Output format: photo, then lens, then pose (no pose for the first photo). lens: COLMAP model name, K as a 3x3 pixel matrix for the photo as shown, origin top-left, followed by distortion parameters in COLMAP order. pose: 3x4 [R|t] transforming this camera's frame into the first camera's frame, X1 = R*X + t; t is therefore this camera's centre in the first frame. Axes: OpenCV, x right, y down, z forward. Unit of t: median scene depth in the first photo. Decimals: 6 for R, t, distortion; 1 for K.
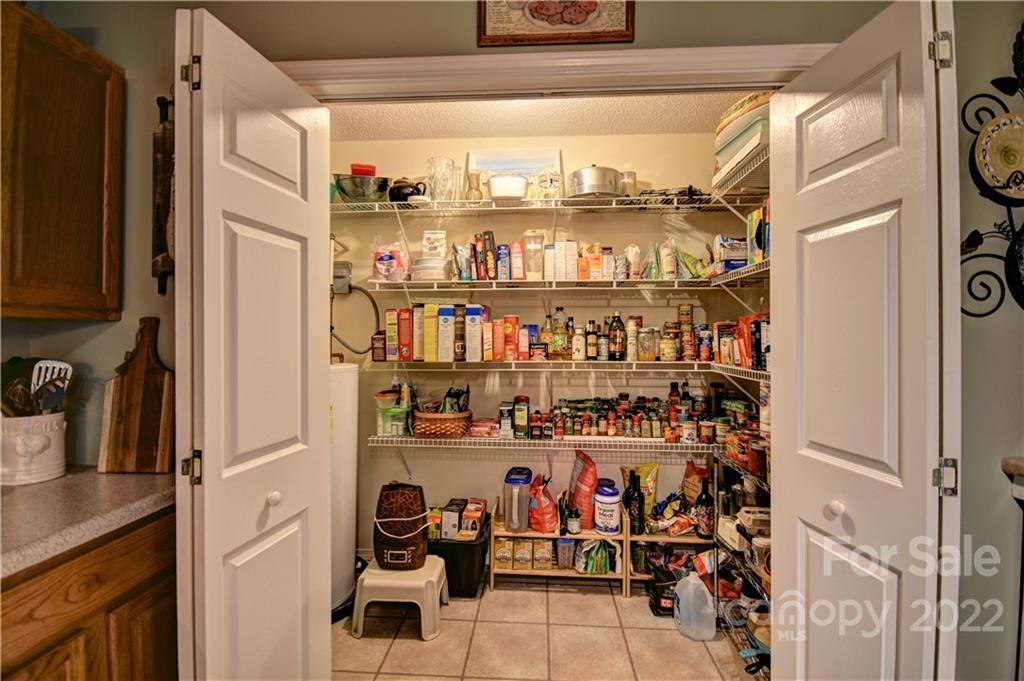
lens RADIAL K [[445.7, 0, 514.5], [0, 445.7, 334.8], [0, 0, 1]] dist [-0.015680, -0.002307]
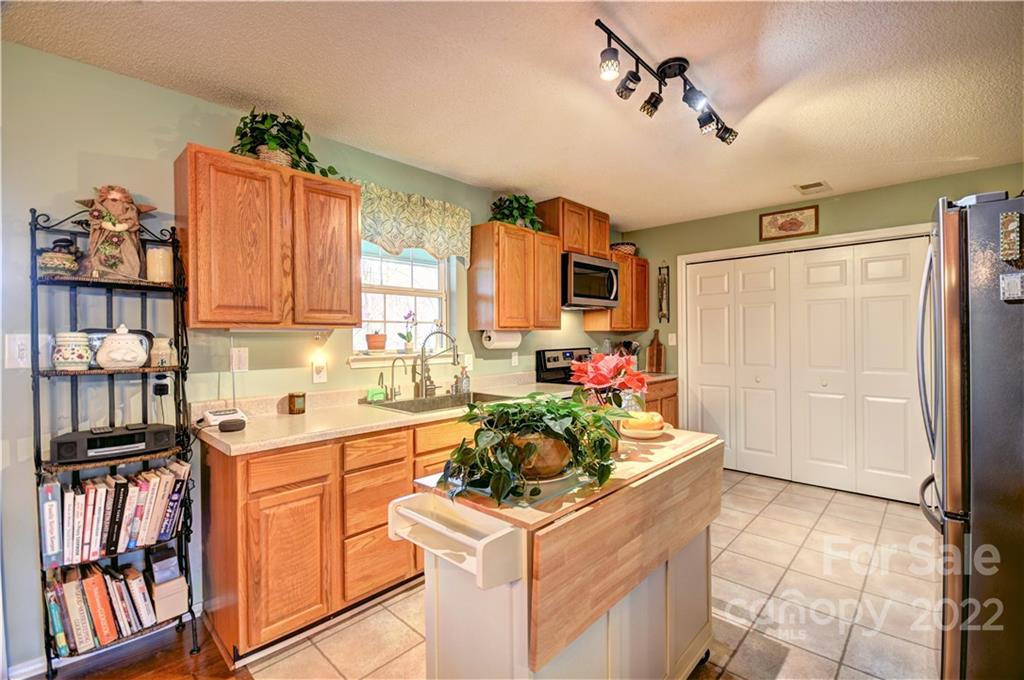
lens RADIAL K [[445.7, 0, 512.3], [0, 445.7, 335.9], [0, 0, 1]] dist [-0.015680, -0.002307]
pose [[0.762134, -0.008604, -0.647362, 0.599031], [0.013168, 0.999911, 0.002212, -0.012633], [0.647286, -0.010210, 0.762179, -2.515709]]
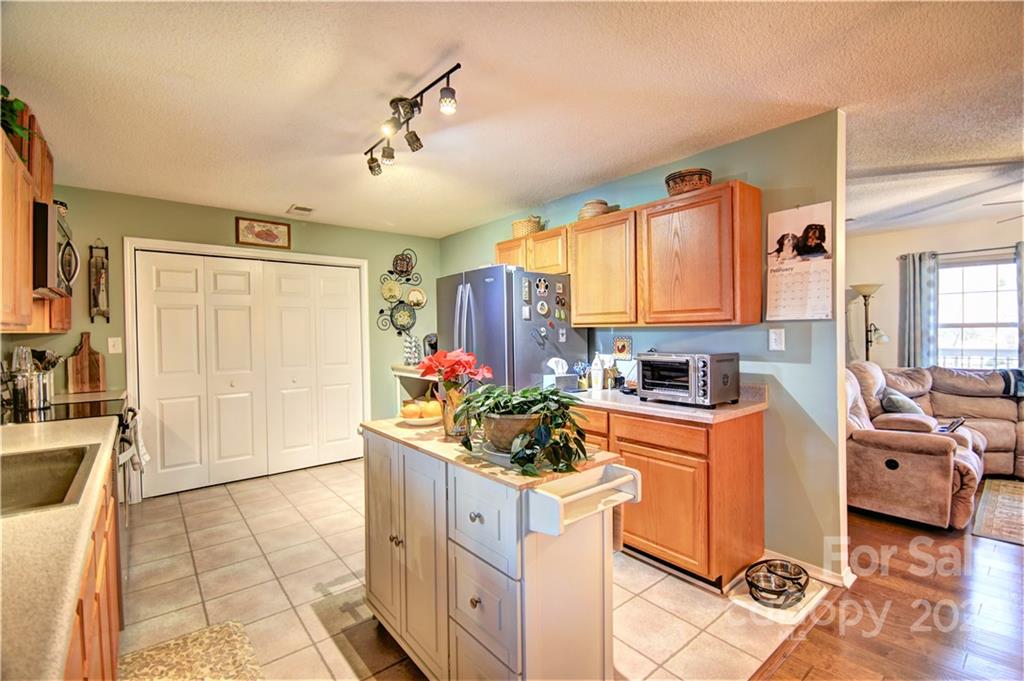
lens RADIAL K [[445.7, 0, 514.9], [0, 445.7, 340.9], [0, 0, 1]] dist [-0.015680, -0.002307]
pose [[0.725261, -0.021701, 0.688132, -0.808988], [0.011105, 0.999742, 0.019823, -0.012929], [-0.688385, -0.006735, 0.725315, -2.572839]]
